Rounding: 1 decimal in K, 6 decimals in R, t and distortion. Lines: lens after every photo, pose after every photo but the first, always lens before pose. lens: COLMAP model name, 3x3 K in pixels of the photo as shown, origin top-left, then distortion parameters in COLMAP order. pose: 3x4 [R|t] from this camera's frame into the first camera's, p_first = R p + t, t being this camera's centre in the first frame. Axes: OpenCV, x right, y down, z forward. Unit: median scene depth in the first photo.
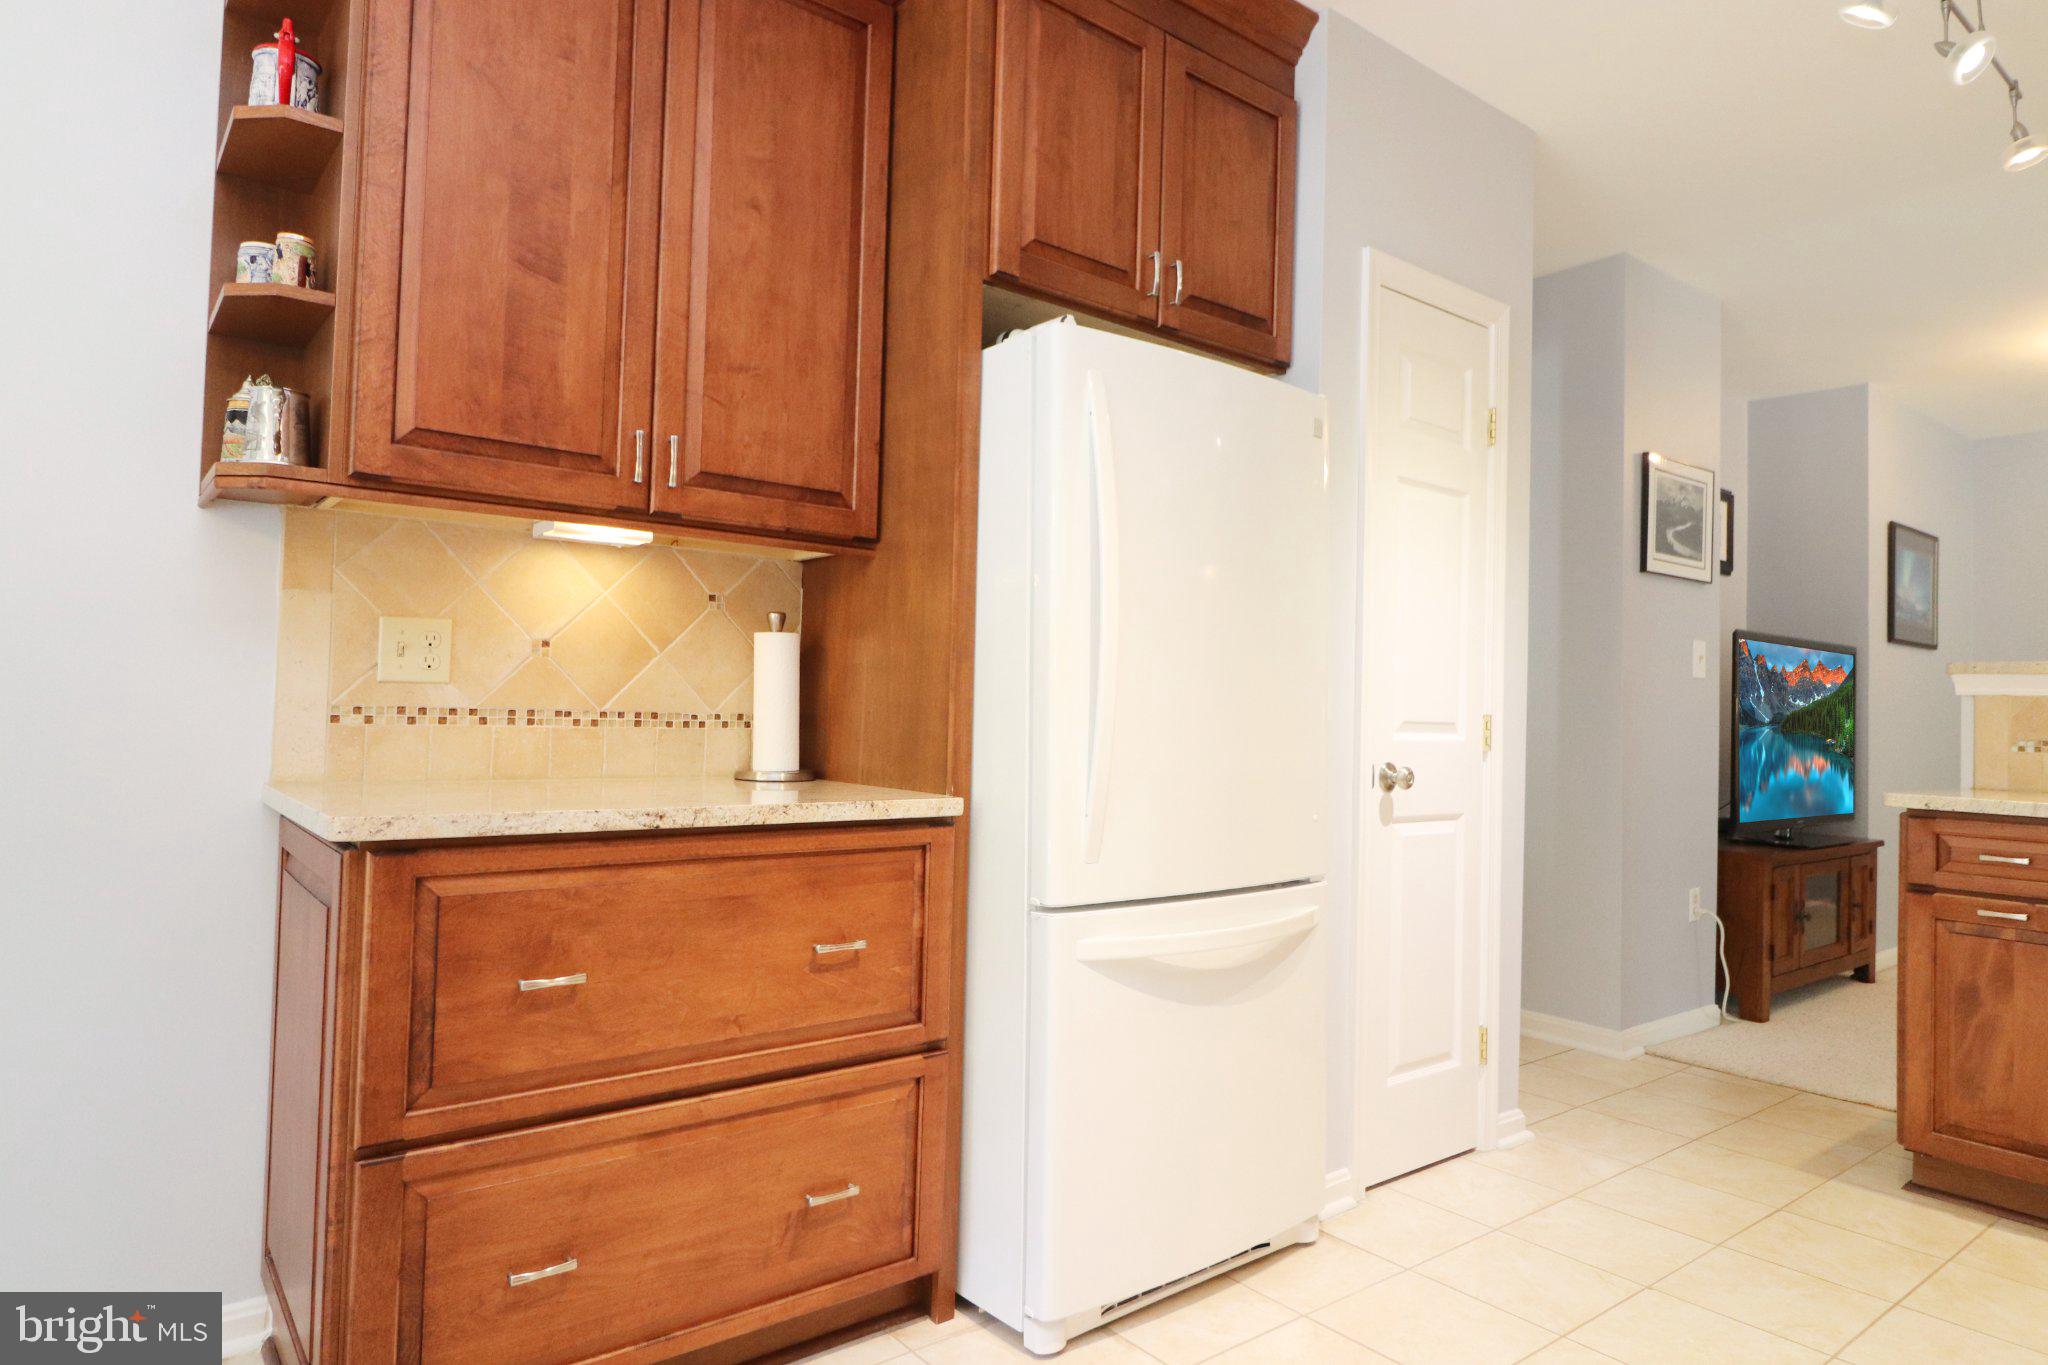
lens RADIAL K [[1204.0, 0, 1030.3], [0, 1204.0, 671.8], [0, 0, 1]] dist [0.004534, -0.011513]
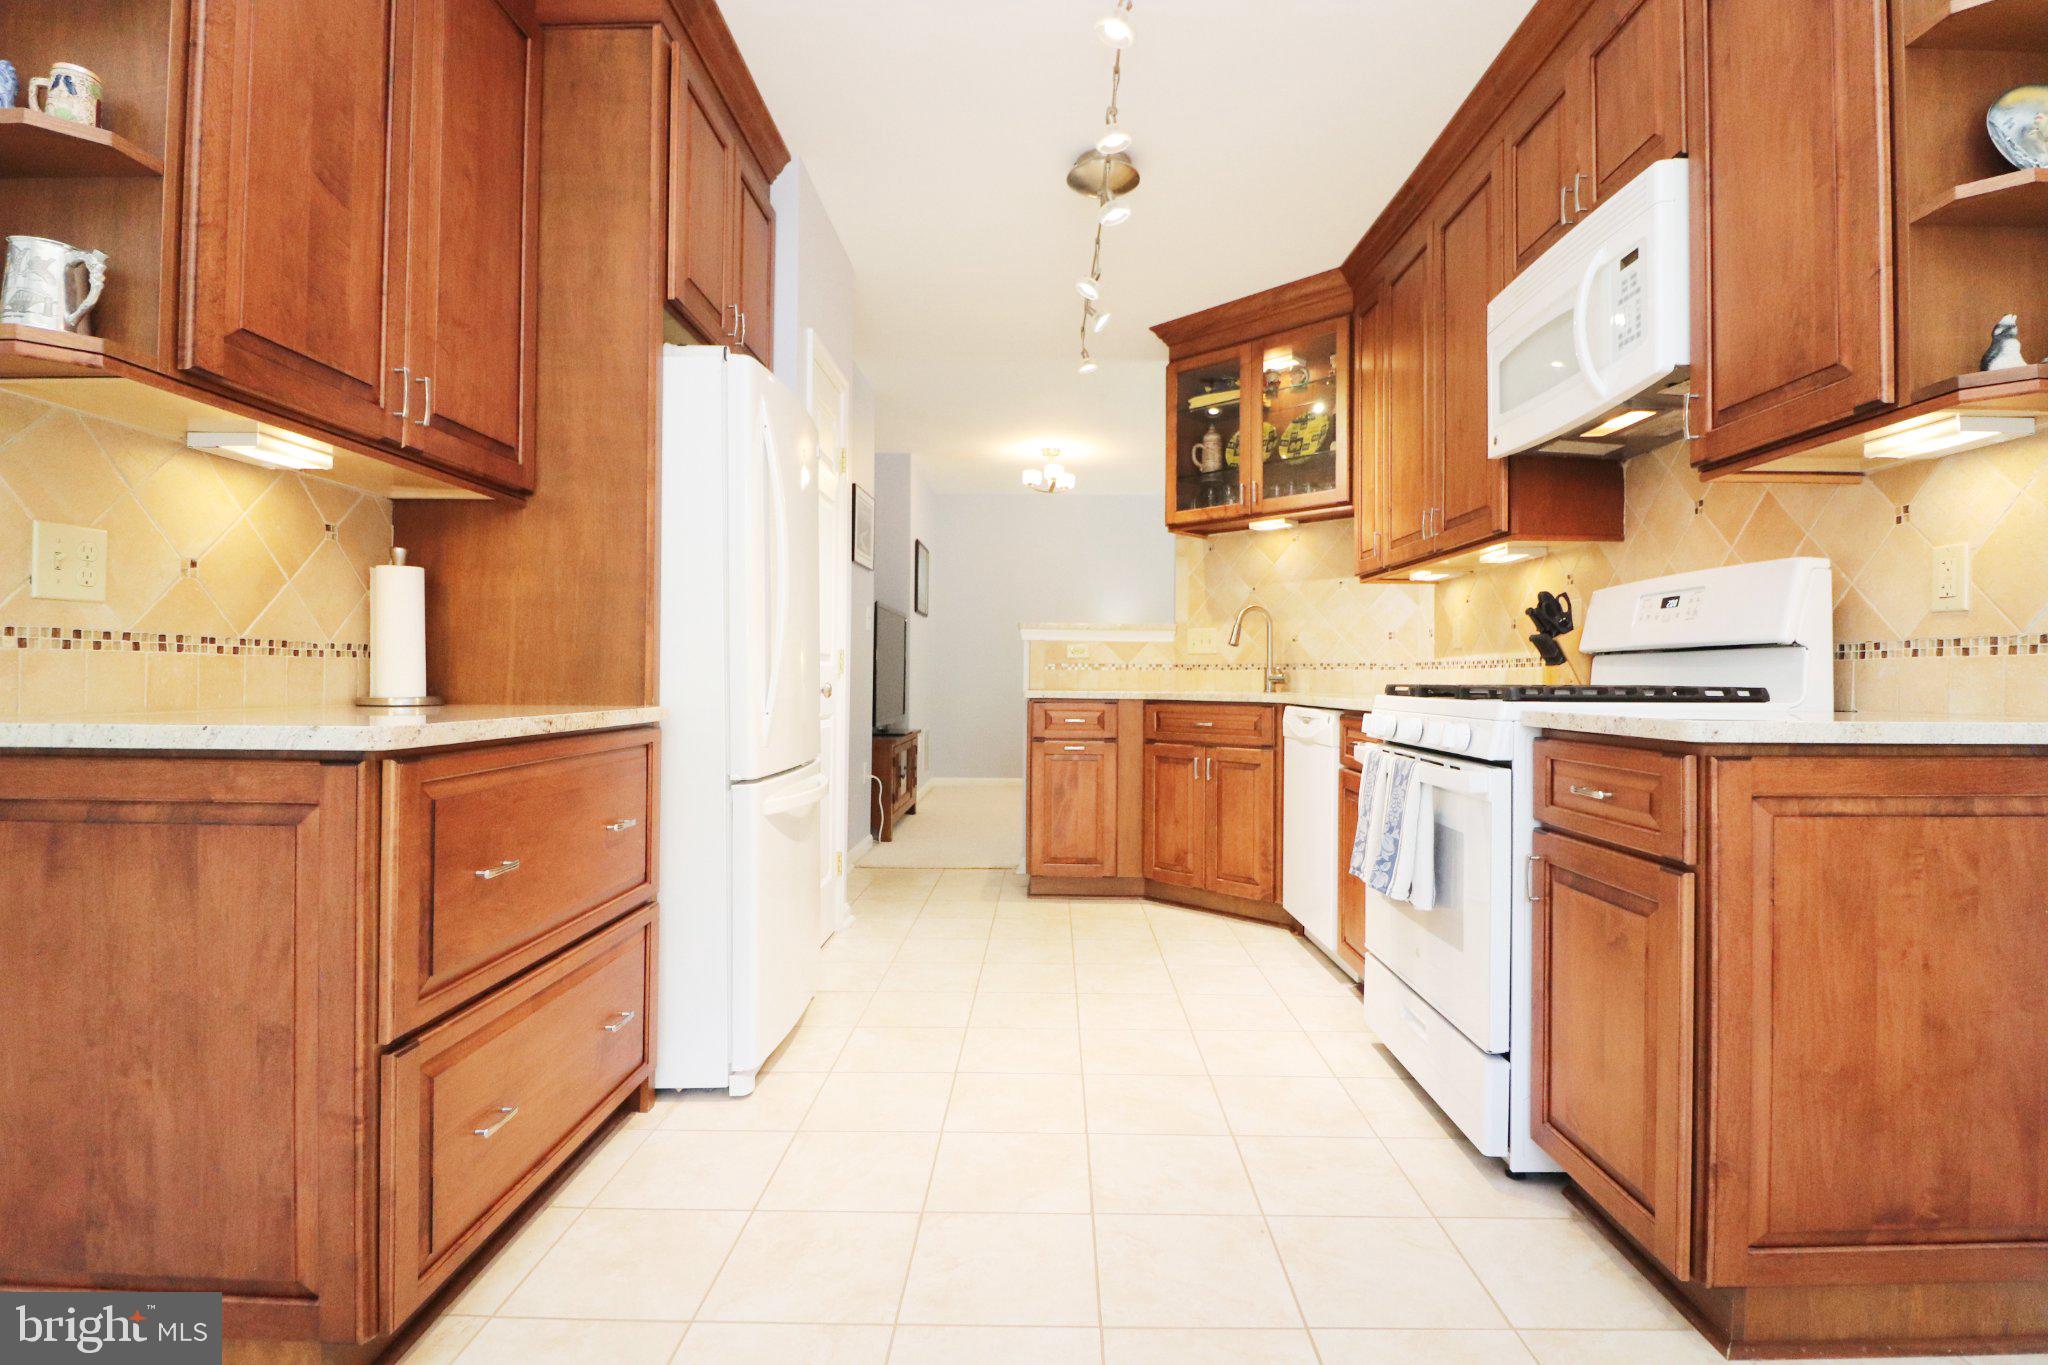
lens RADIAL K [[982.2, 0, 1036.5], [0, 982.2, 674.0], [0, 0, 1]] dist [-0.001074, -0.014653]
pose [[0.630100, -0.018109, 0.776303, -0.610035], [-0.015437, 0.999238, 0.035839, 0.025744], [-0.776361, -0.034566, 0.629340, 0.027275]]
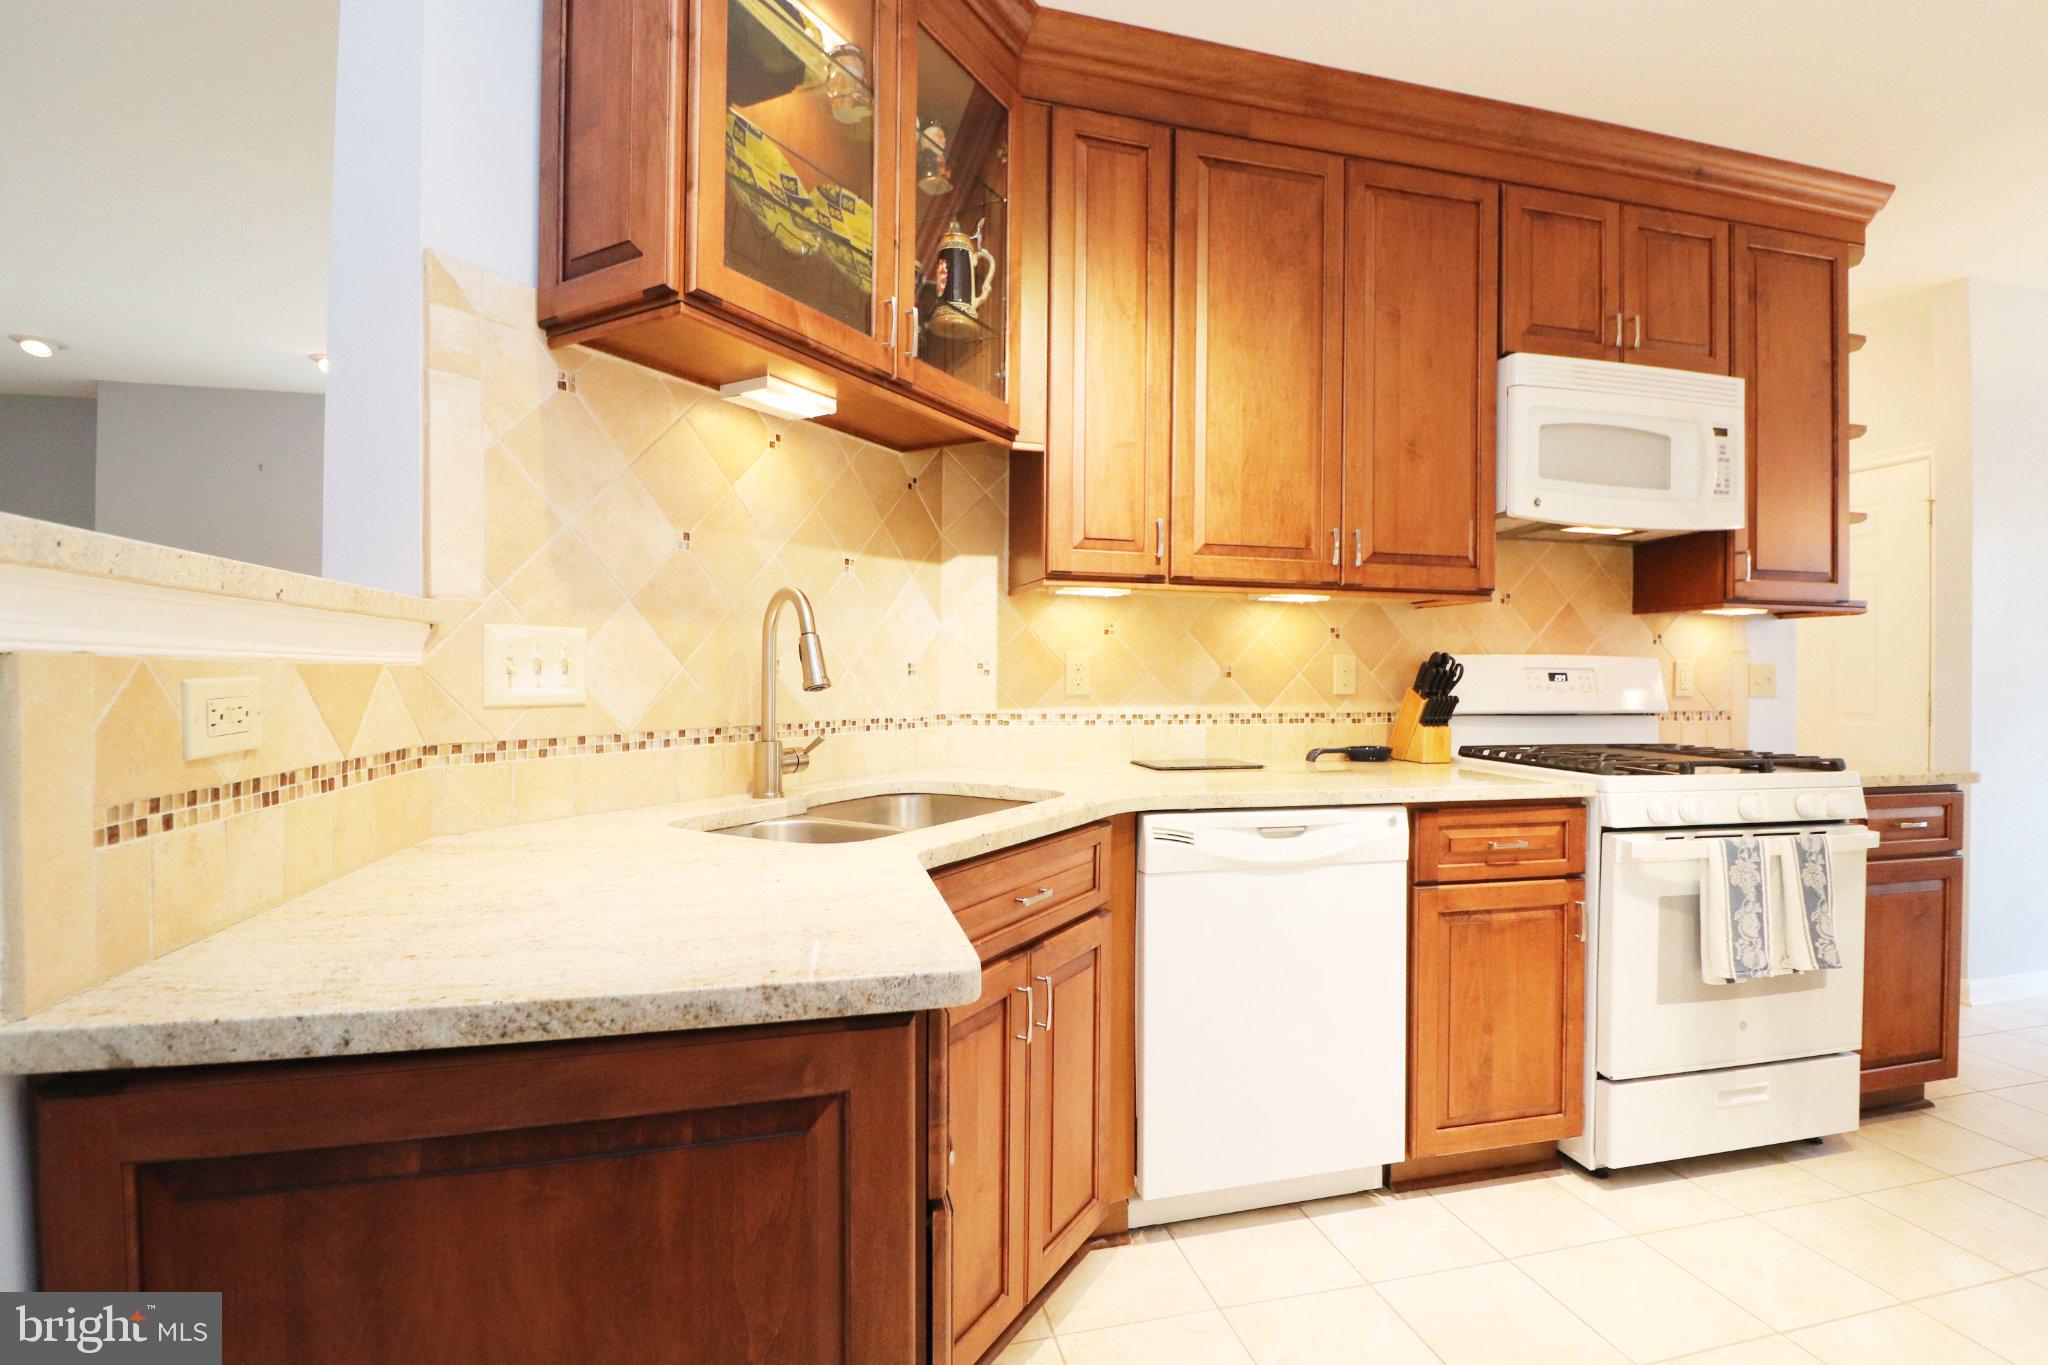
lens RADIAL K [[942.7, 0, 1037.8], [0, 942.7, 673.5], [0, 0, 1]] dist [-0.001561, -0.012490]
pose [[-0.910985, -0.035845, 0.410879, 0.760549], [-0.046574, 0.998785, -0.016130, 0.024742], [-0.409802, -0.033831, -0.911547, 1.625052]]
